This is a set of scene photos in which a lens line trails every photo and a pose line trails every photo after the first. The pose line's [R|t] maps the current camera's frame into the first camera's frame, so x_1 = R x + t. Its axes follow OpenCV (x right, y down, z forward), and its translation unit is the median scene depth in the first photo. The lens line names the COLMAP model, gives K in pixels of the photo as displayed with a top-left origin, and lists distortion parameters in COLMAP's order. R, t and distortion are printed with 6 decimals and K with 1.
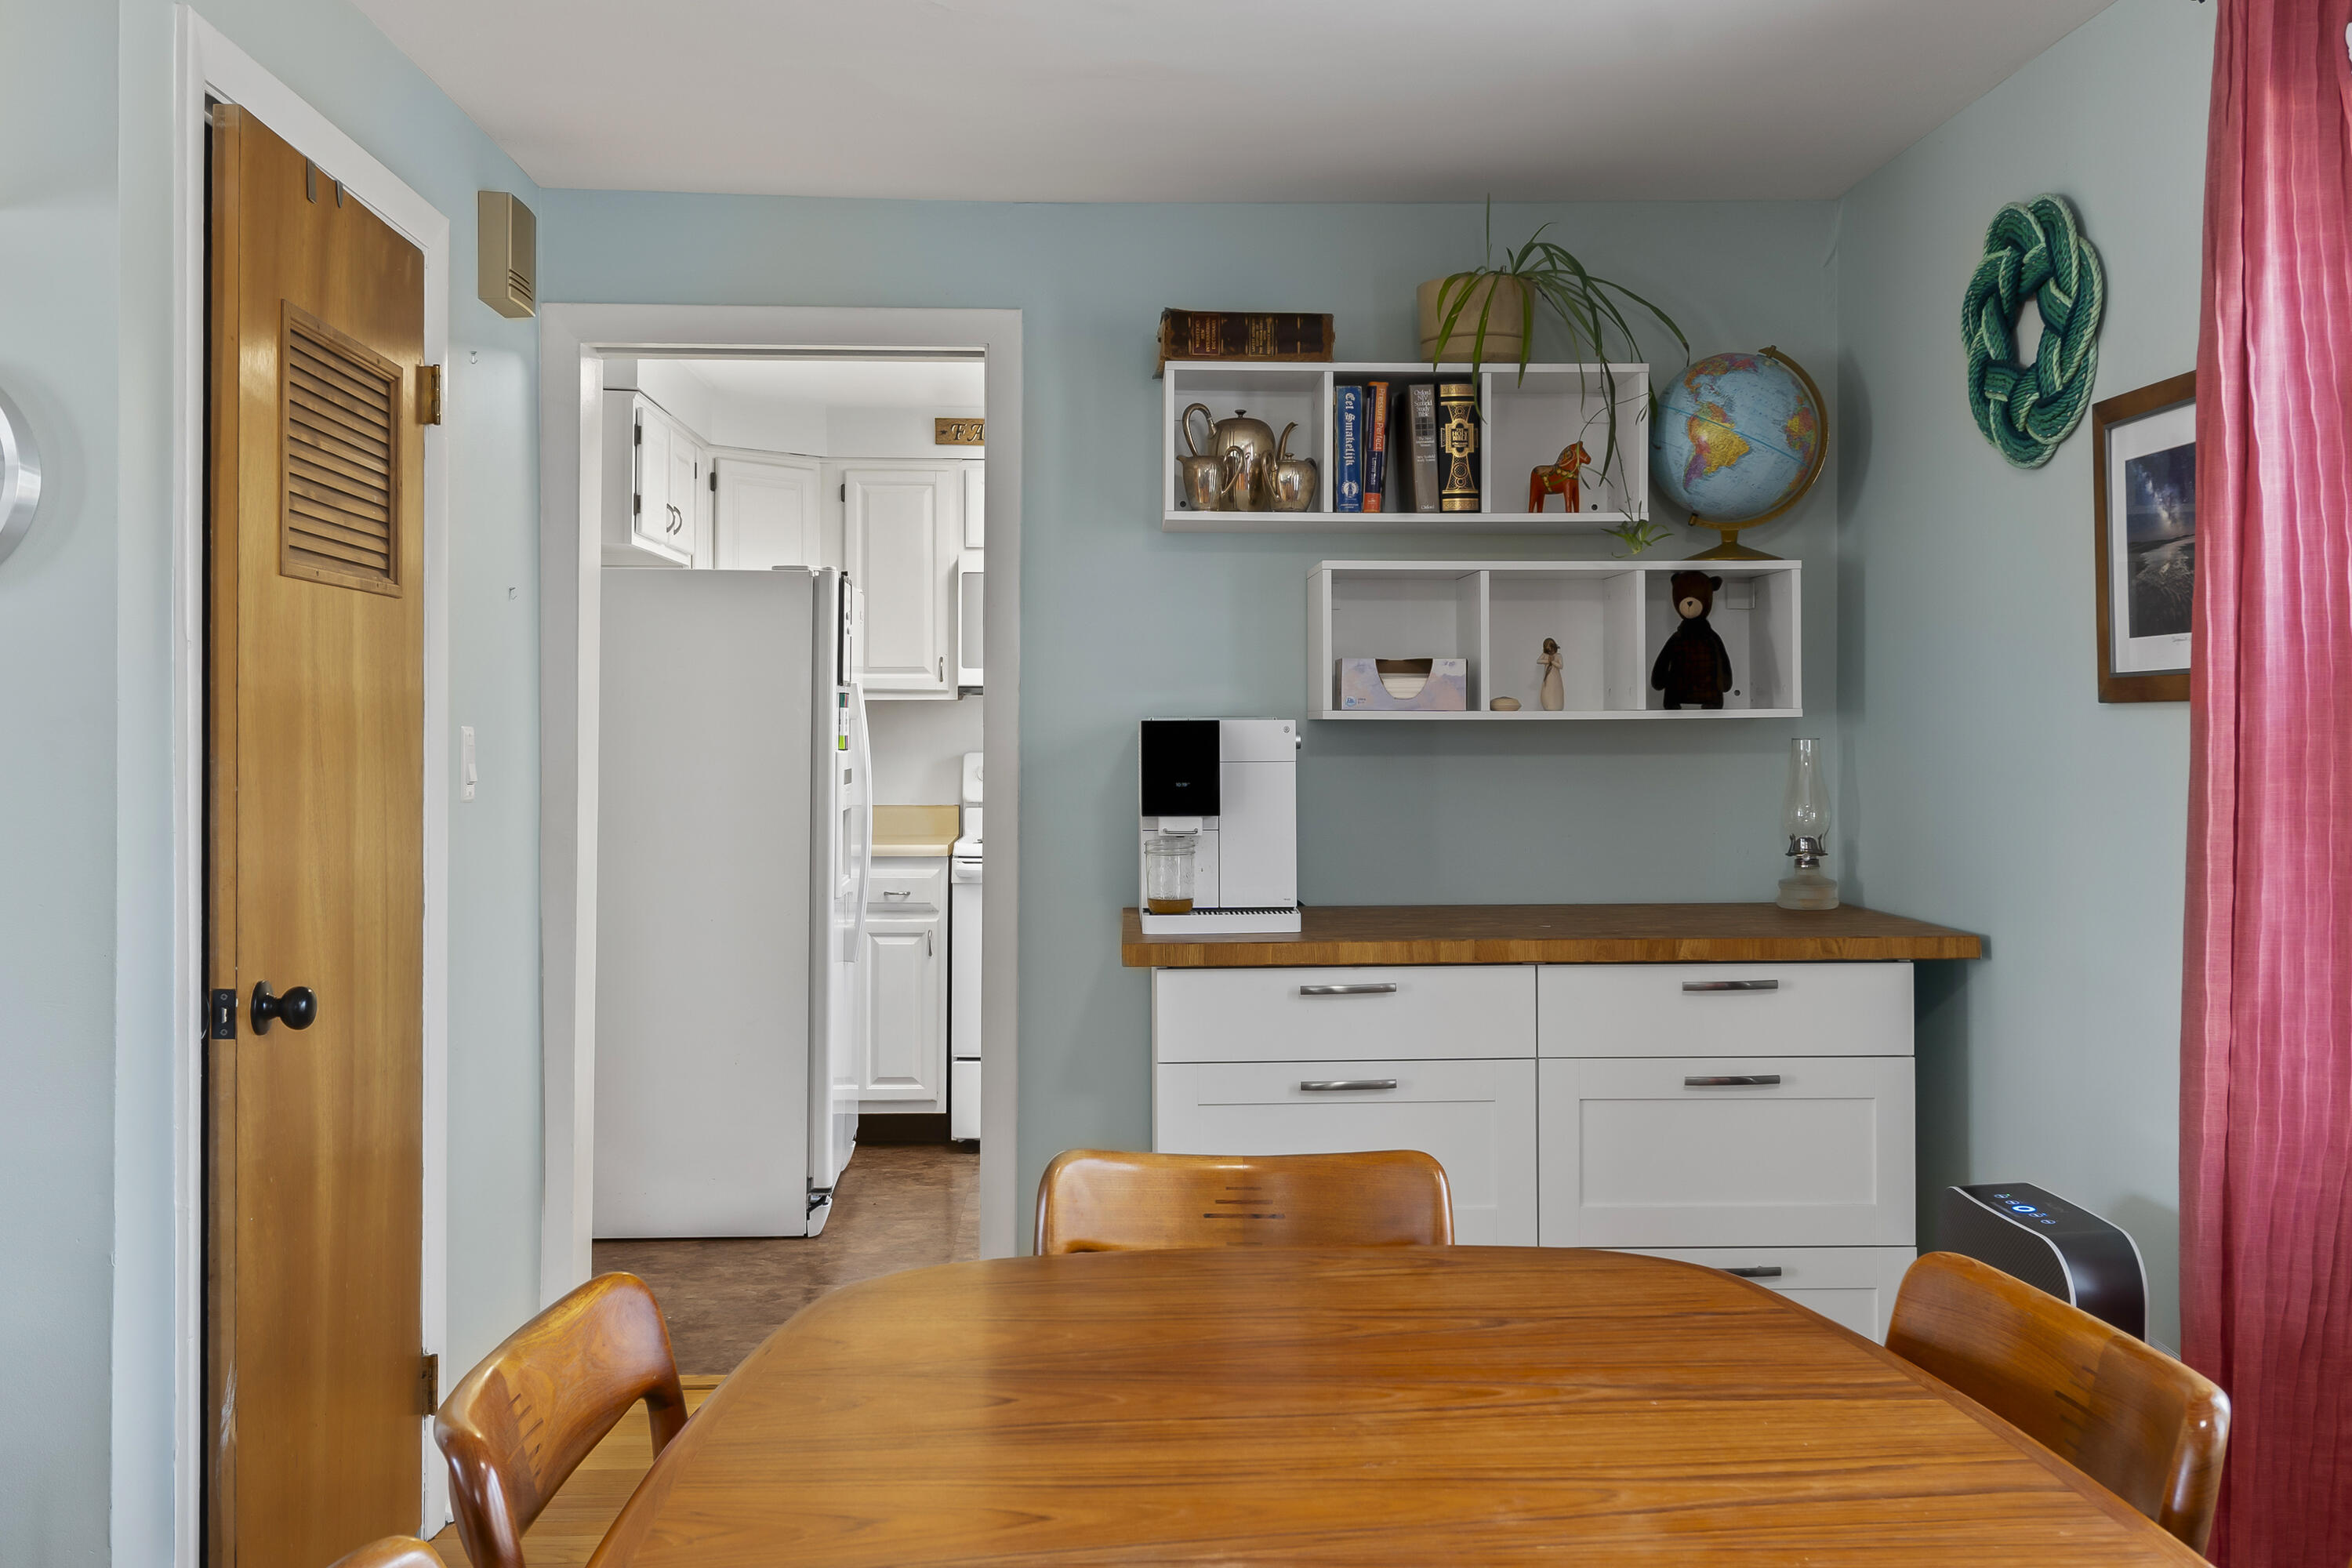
lens RADIAL K [[2029.8, 0, 1173.4], [0, 2029.8, 708.7], [0, 0, 1]] dist [-0.003156, 0.009421]
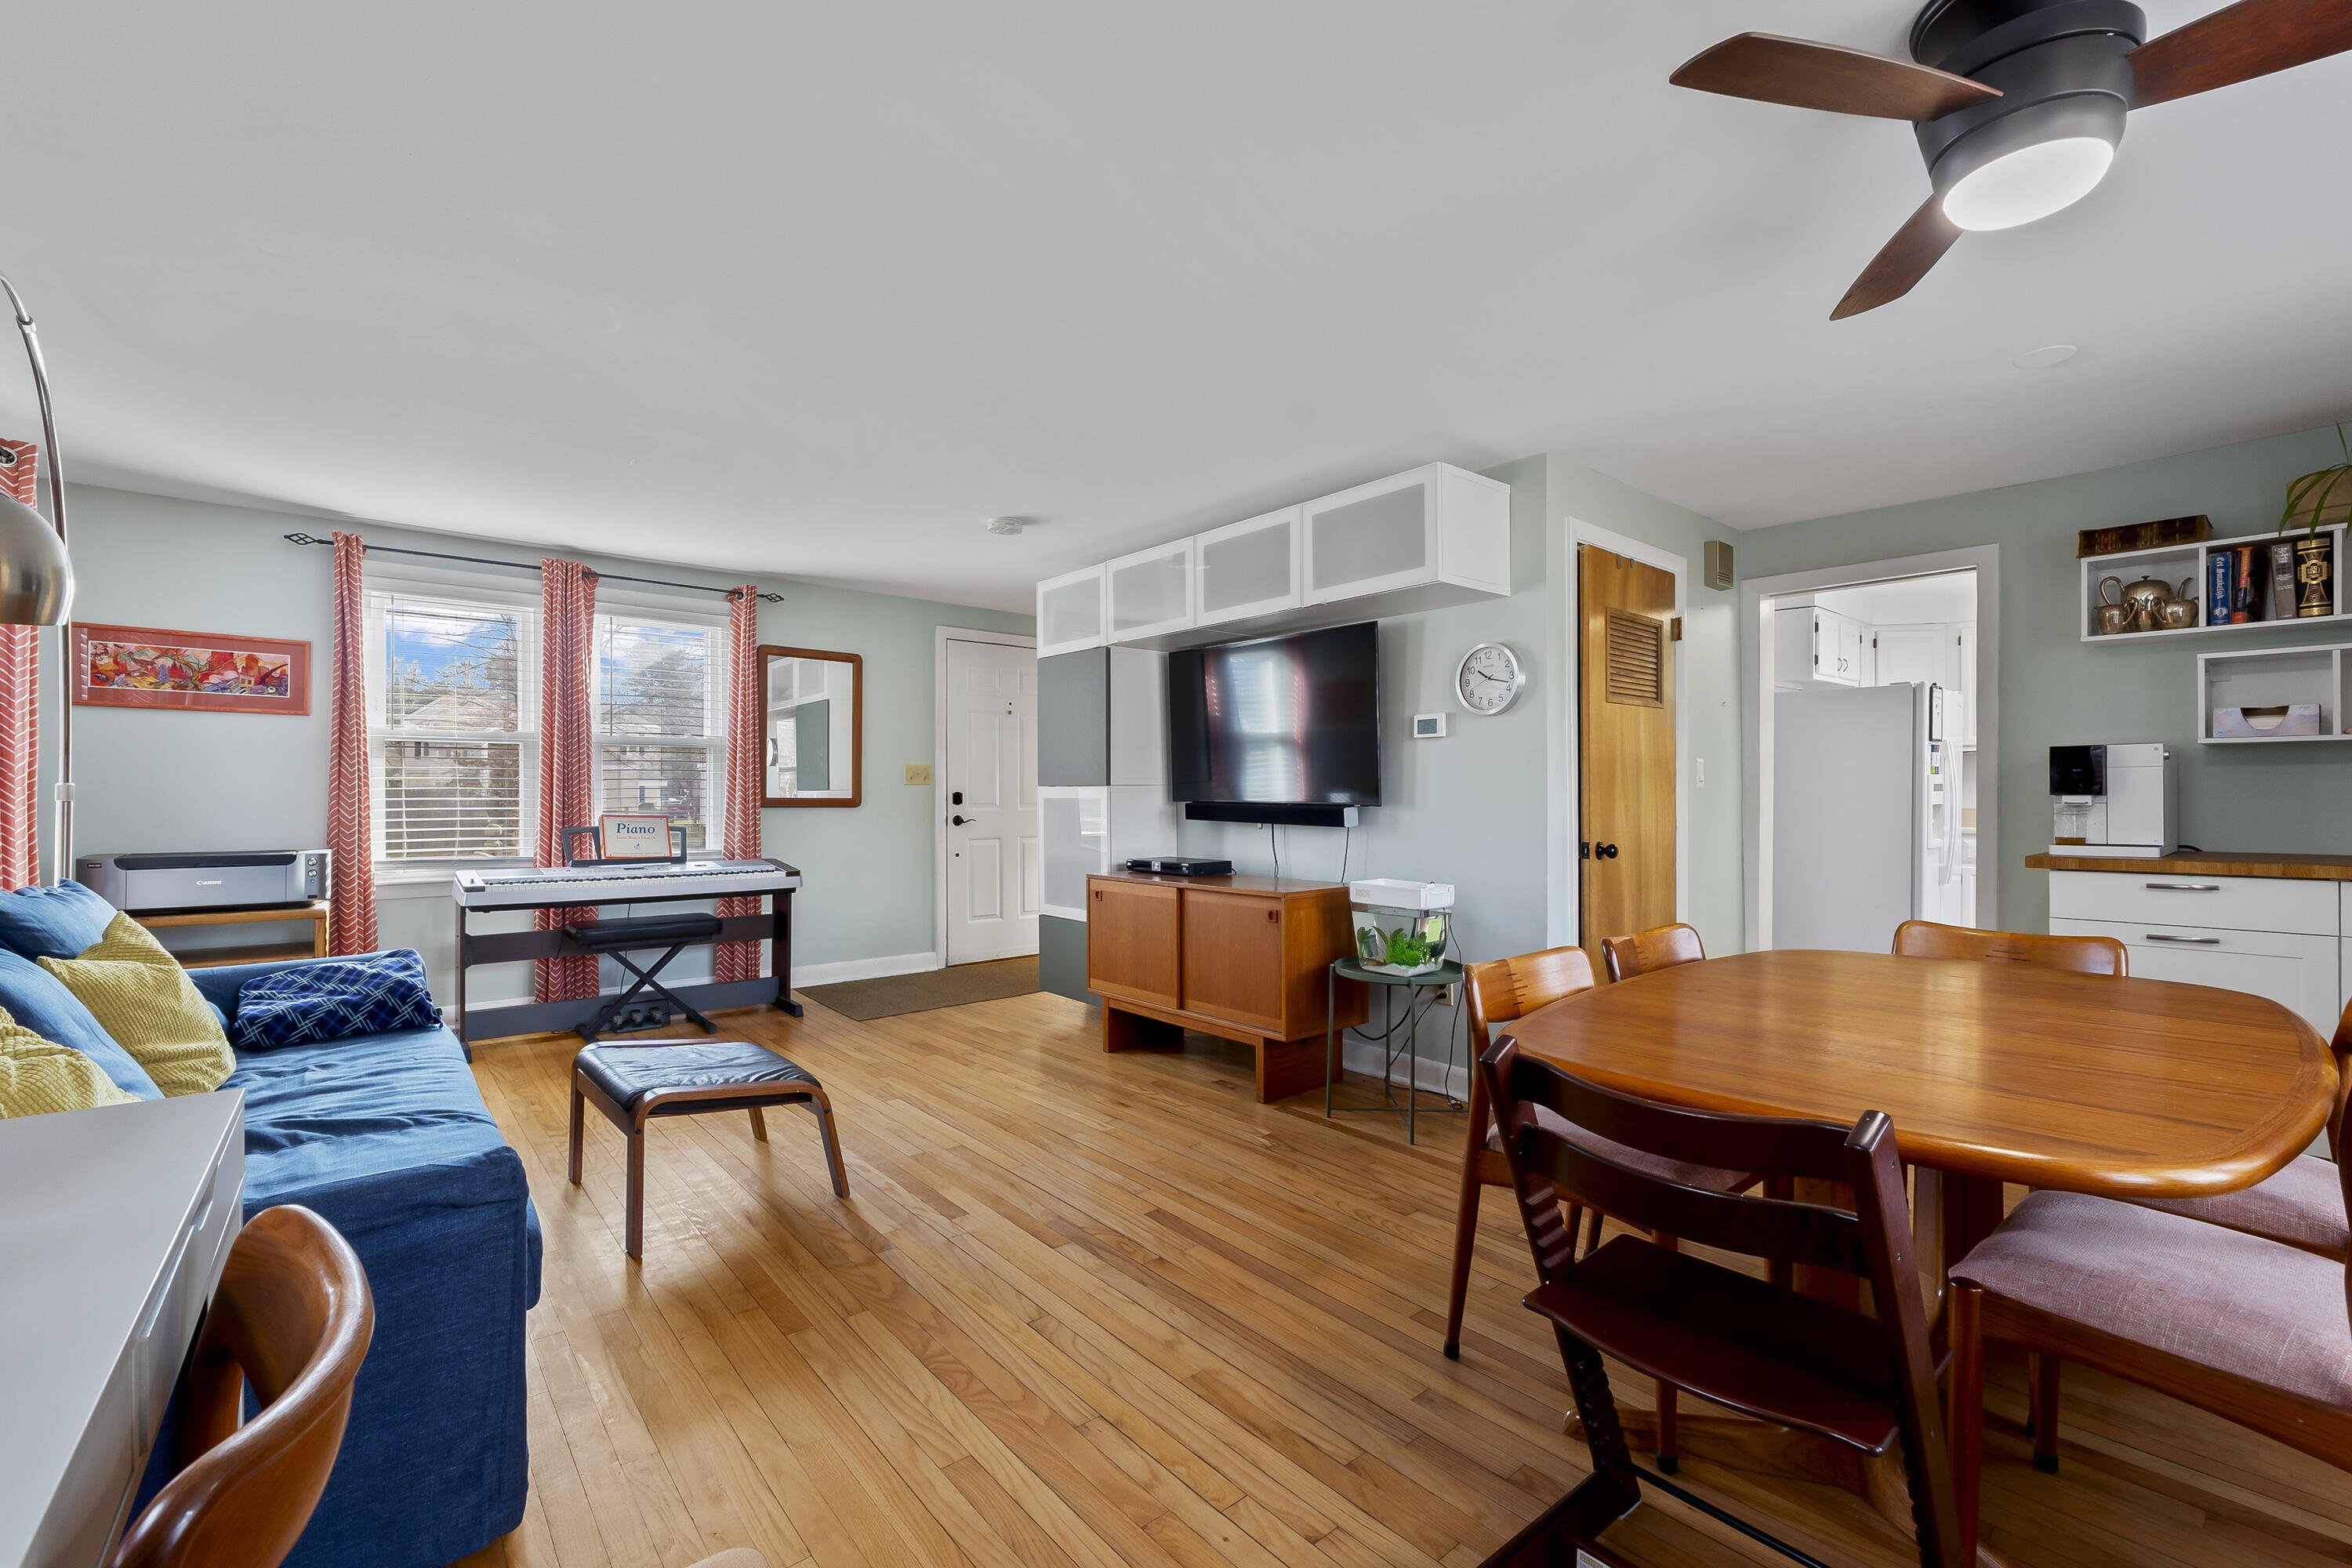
lens RADIAL K [[993.8, 0, 1174.0], [0, 993.8, 800.3], [0, 0, 1]] dist [-0.017701, -0.000046]
pose [[0.608410, 0.004167, -0.793612, 0.205369], [0.013988, 0.999775, 0.015973, 0.028796], [0.793500, -0.020819, 0.608214, -0.234215]]
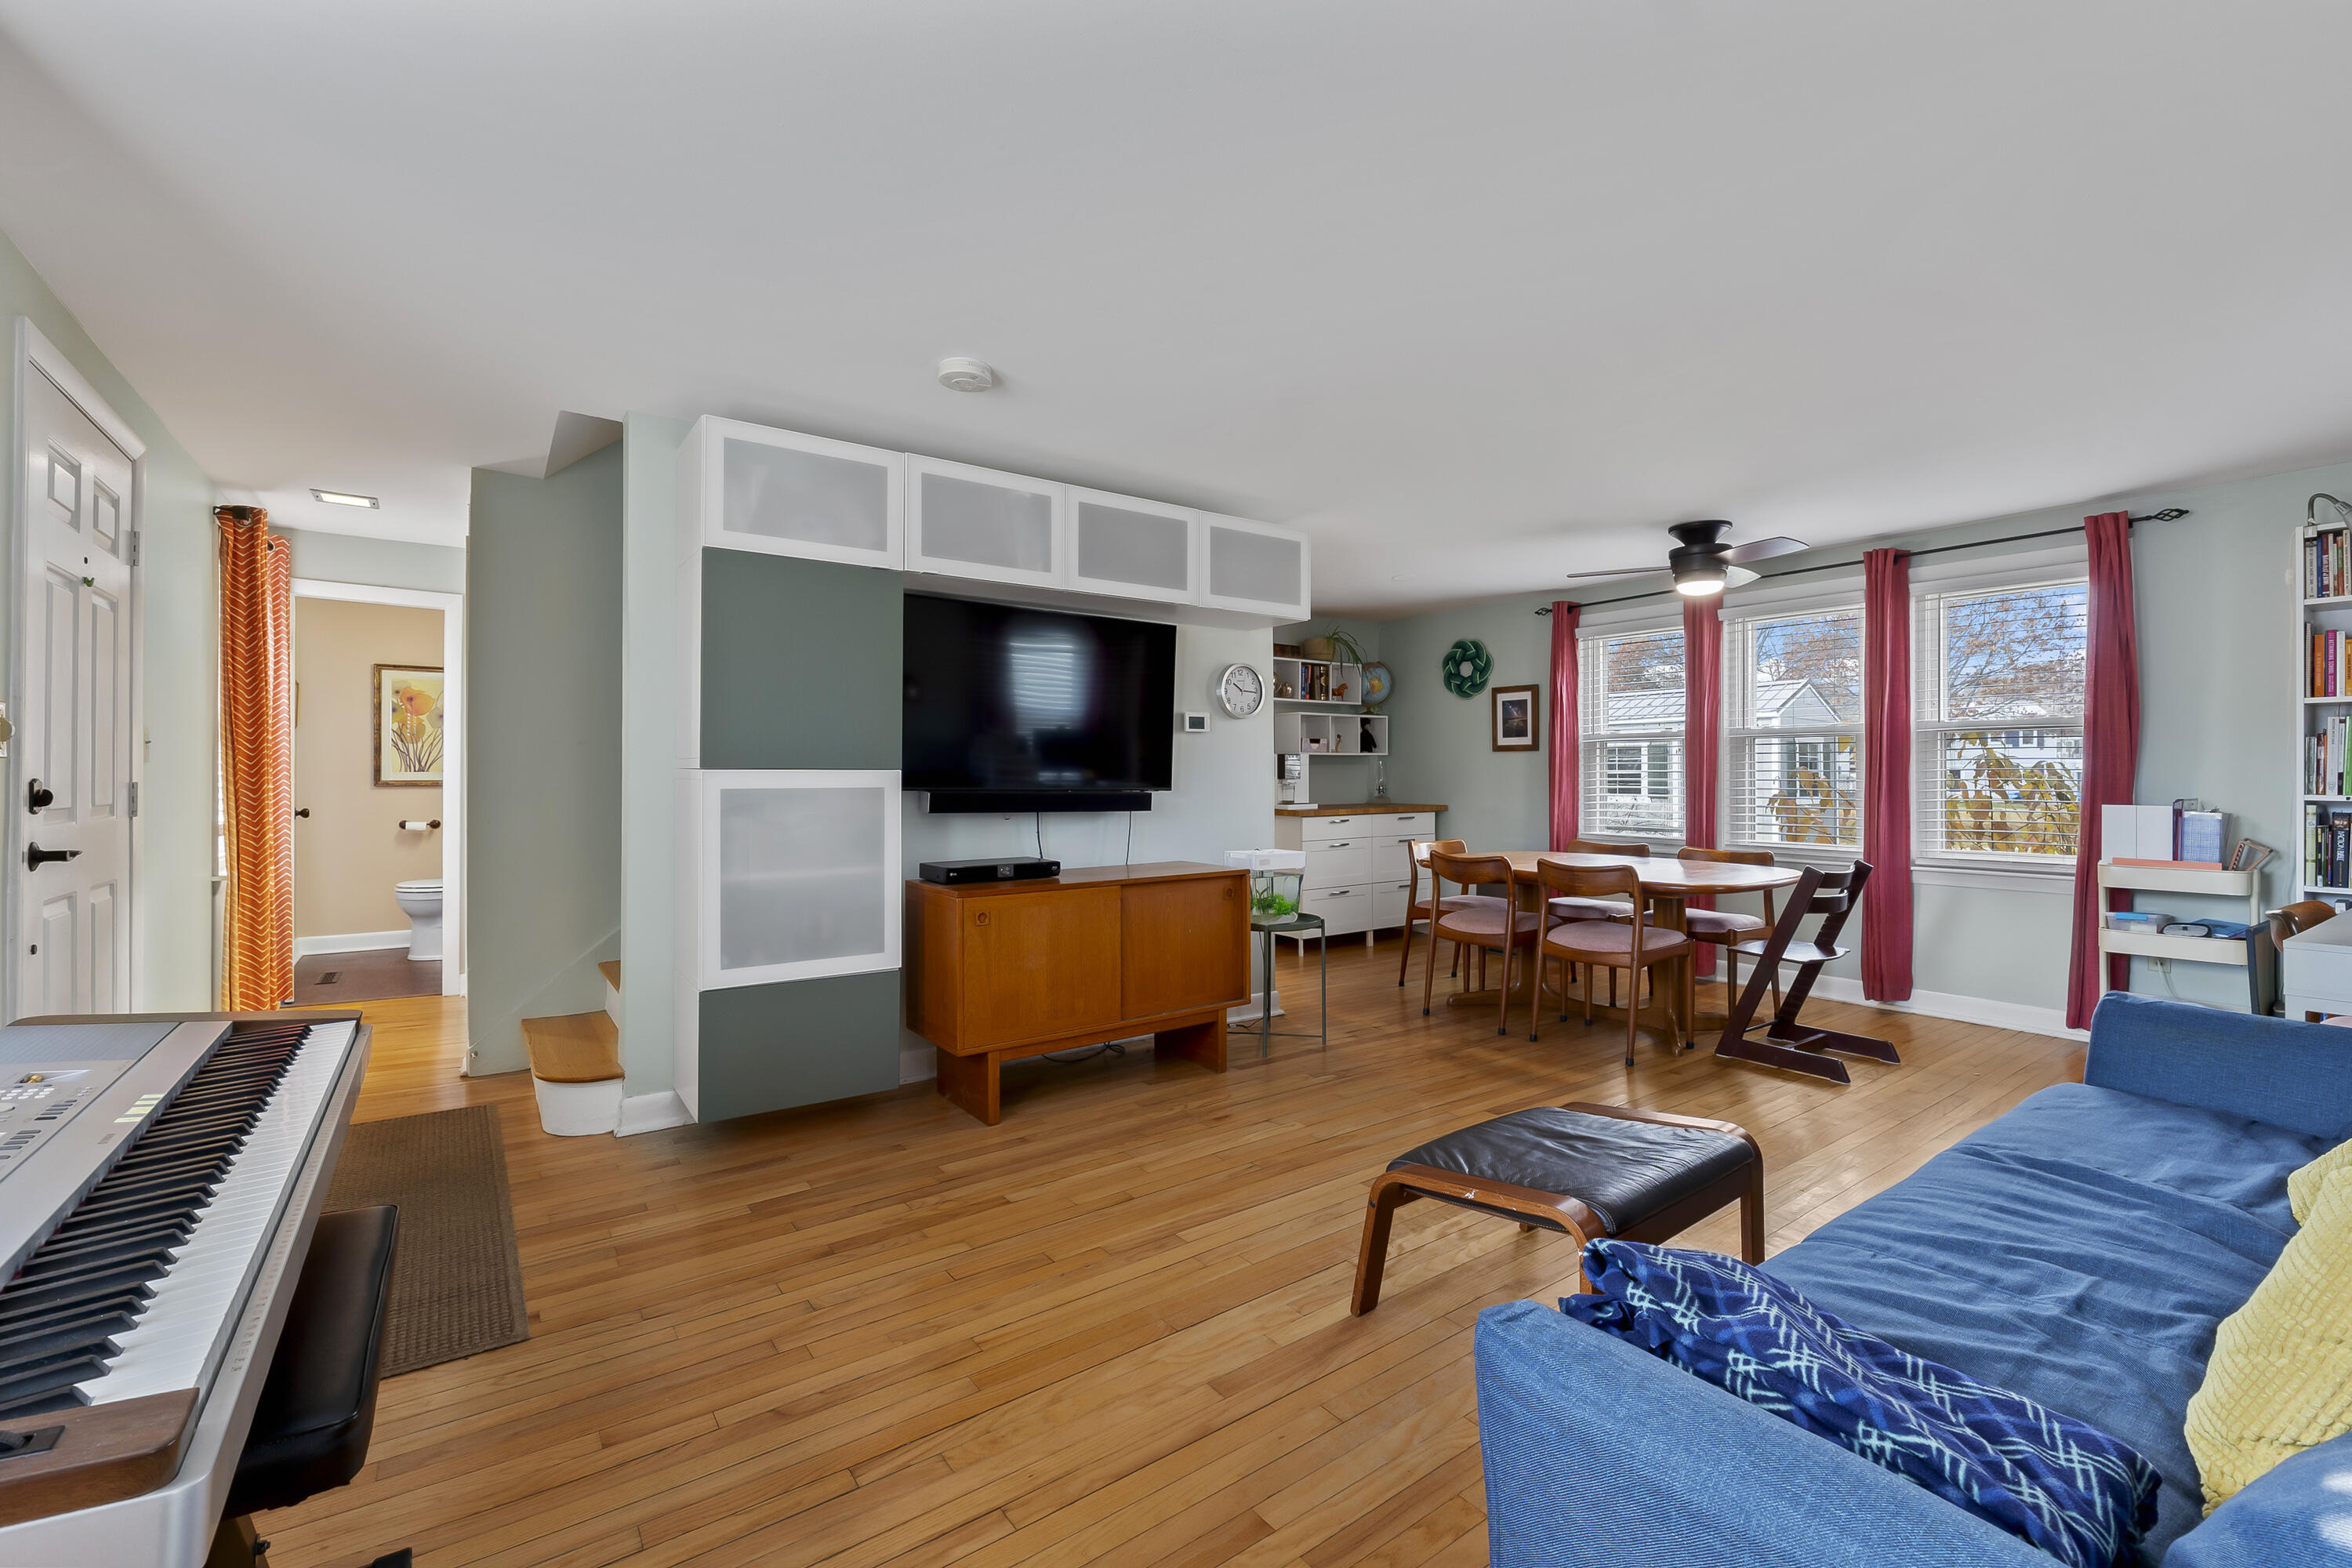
lens RADIAL K [[993.8, 0, 1169.1], [0, 993.8, 766.3], [0, 0, 1]] dist [-0.017701, -0.000046]
pose [[0.839357, 0.003054, 0.543572, -1.126163], [-0.006552, 0.999968, 0.004498, 0.020764], [-0.543541, -0.007337, 0.839350, -0.412751]]
